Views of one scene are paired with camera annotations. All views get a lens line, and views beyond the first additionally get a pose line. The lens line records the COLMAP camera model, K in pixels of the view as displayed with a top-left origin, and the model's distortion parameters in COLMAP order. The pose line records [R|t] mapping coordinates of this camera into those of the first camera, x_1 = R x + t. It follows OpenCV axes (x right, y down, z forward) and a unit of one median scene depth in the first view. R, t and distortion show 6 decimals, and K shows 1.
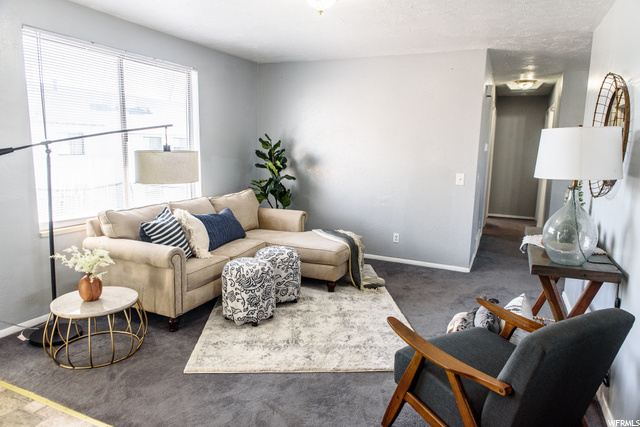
lens RADIAL K [[425.6, 0, 320.0], [0, 425.6, 213.5], [0, 0, 1]] dist [0.003665, 0.000209]
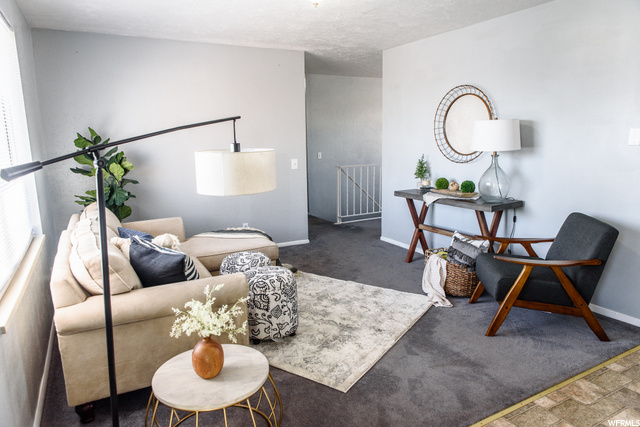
lens RADIAL K [[425.6, 0, 320.0], [0, 425.6, 213.5], [0, 0, 1]] dist [0.003665, 0.000209]
pose [[0.600510, -0.176152, 0.779973, -0.801398], [0.158303, 0.982317, 0.099970, -0.079342], [-0.783791, 0.063439, 0.617777, 0.370536]]
